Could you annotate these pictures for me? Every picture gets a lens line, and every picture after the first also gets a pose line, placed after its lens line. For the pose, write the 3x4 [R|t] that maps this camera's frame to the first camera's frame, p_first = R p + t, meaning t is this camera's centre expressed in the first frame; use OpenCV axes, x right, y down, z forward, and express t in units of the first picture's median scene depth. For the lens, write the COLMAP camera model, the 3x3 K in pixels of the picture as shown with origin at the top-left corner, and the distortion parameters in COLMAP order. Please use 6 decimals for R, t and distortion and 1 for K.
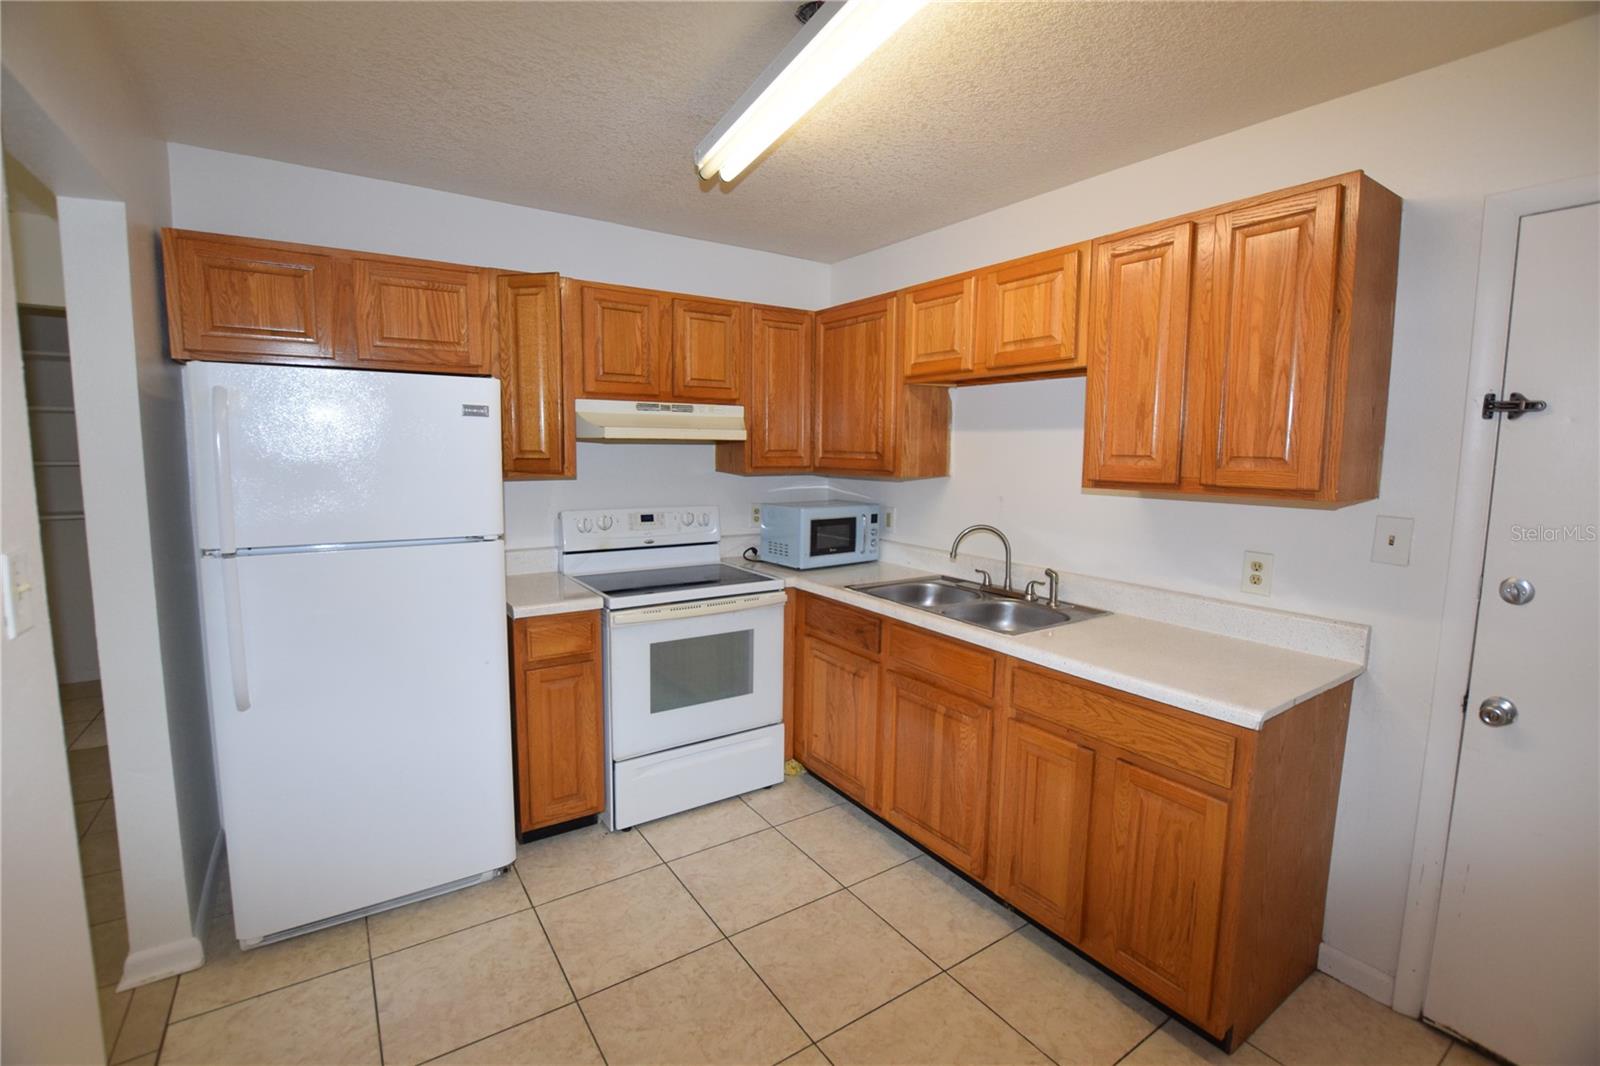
lens RADIAL K [[707.3, 0, 785.8], [0, 707.3, 527.3], [0, 0, 1]] dist [-0.027031, 0.001462]
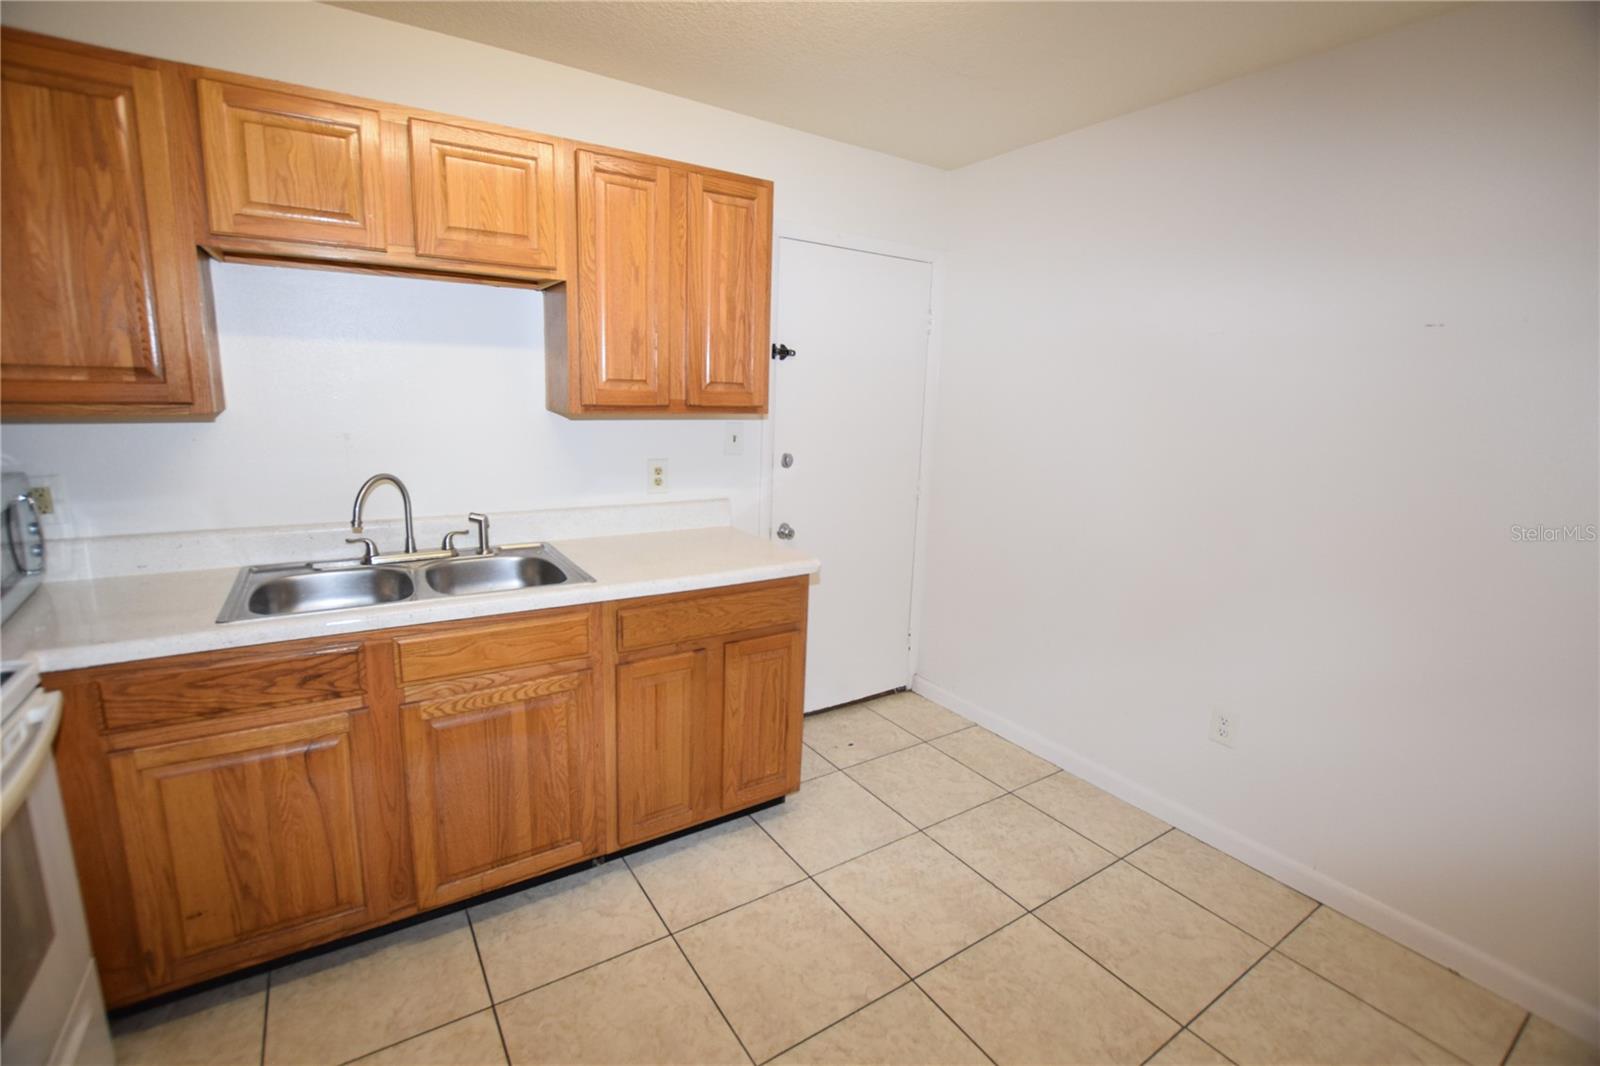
lens RADIAL K [[707.3, 0, 789.1], [0, 707.3, 531.3], [0, 0, 1]] dist [-0.027031, 0.001462]
pose [[0.010438, -0.205204, 0.978664, -0.459392], [0.083427, 0.975483, 0.203648, -0.061136], [-0.996459, 0.079521, 0.027301, 0.601890]]
